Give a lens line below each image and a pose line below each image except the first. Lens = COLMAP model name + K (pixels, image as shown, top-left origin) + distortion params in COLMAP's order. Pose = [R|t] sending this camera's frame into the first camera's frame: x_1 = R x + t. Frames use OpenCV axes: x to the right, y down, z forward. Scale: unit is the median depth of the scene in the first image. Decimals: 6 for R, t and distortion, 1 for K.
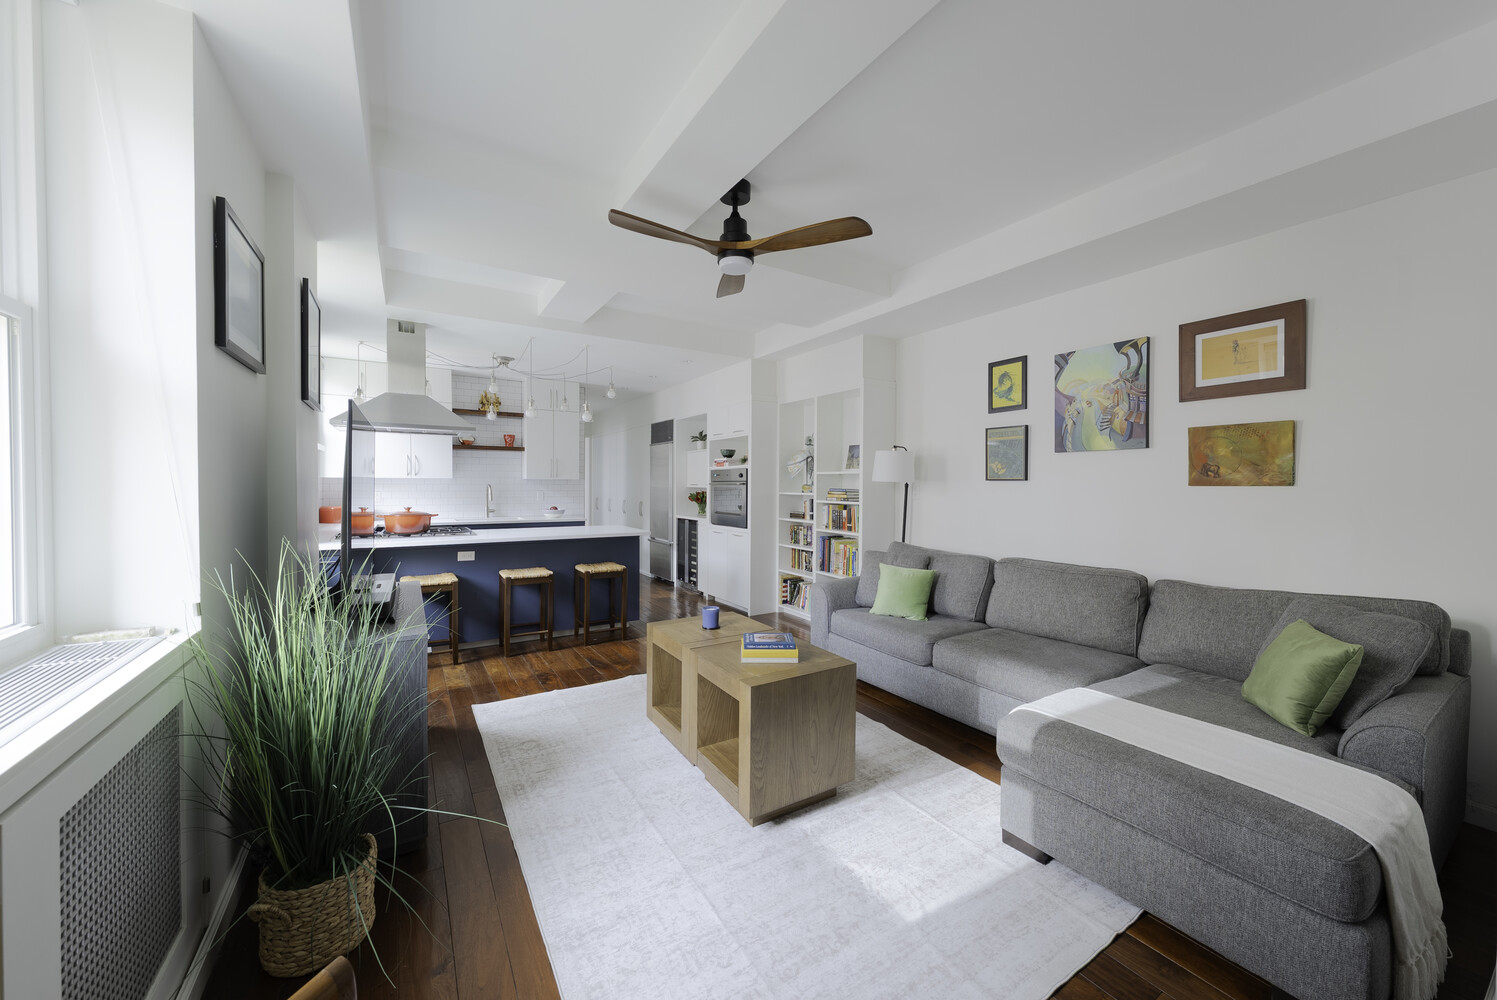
lens RADIAL K [[550.6, 0, 747.9], [0, 550.6, 496.7], [0, 0, 1]] dist [-0.002254, -0.000066]
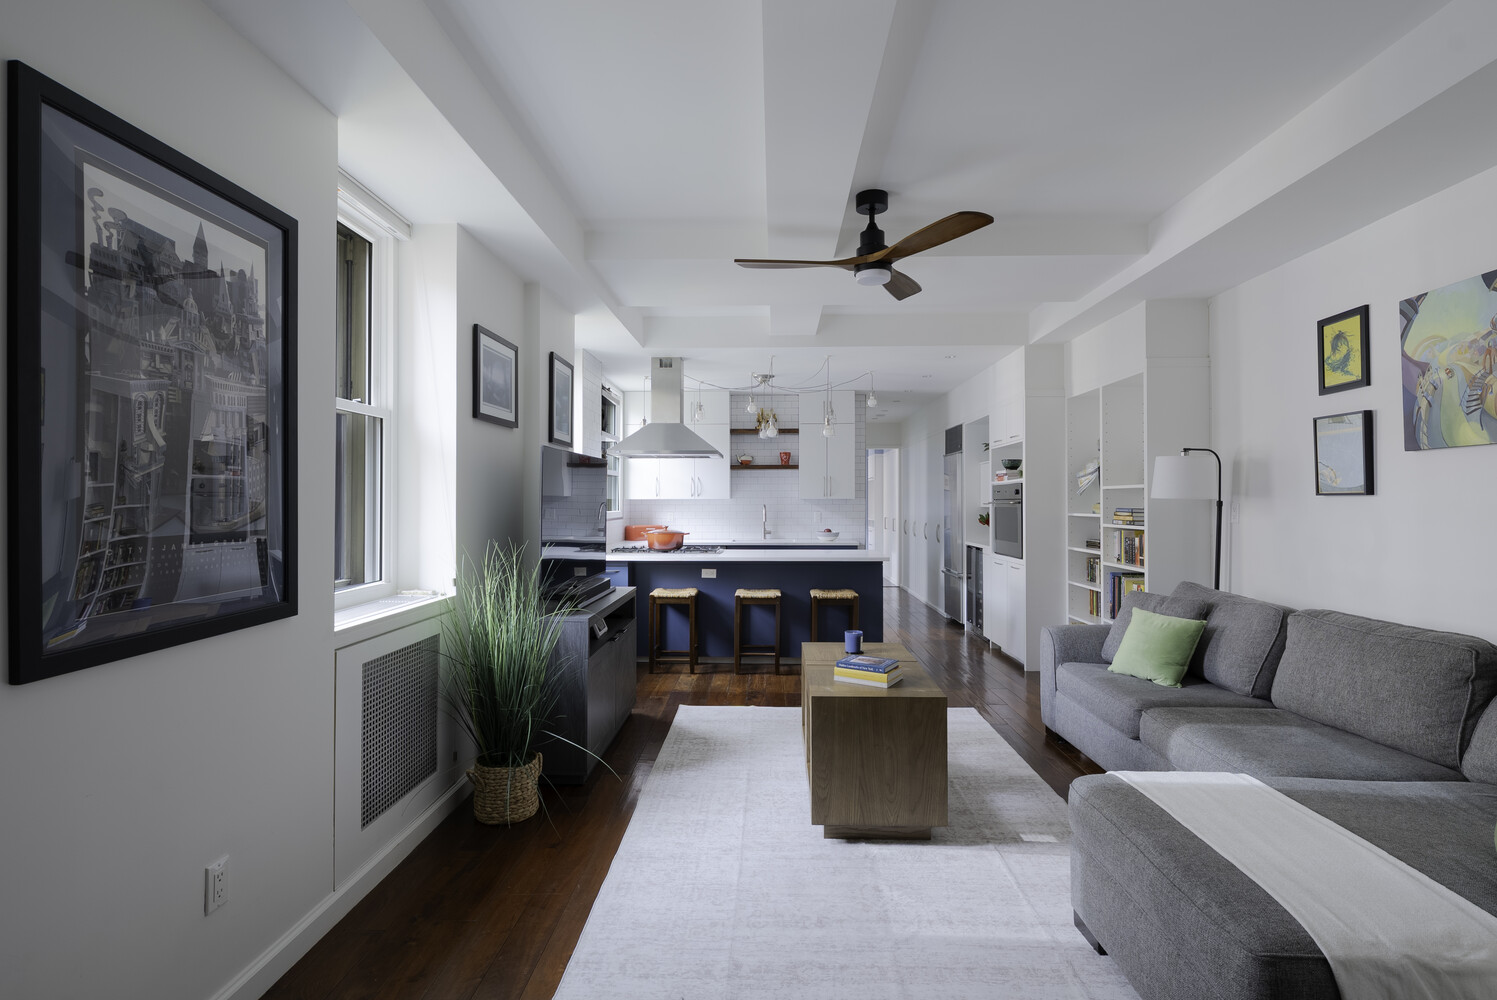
lens RADIAL K [[726.5, 0, 748.7], [0, 726.5, 496.2], [0, 0, 1]] dist [0.001292, -0.000670]
pose [[0.829984, -0.011540, -0.557668, 0.370082], [-0.006846, 0.999500, -0.030872, 0.003694], [0.557745, 0.029441, 0.829490, -0.124210]]
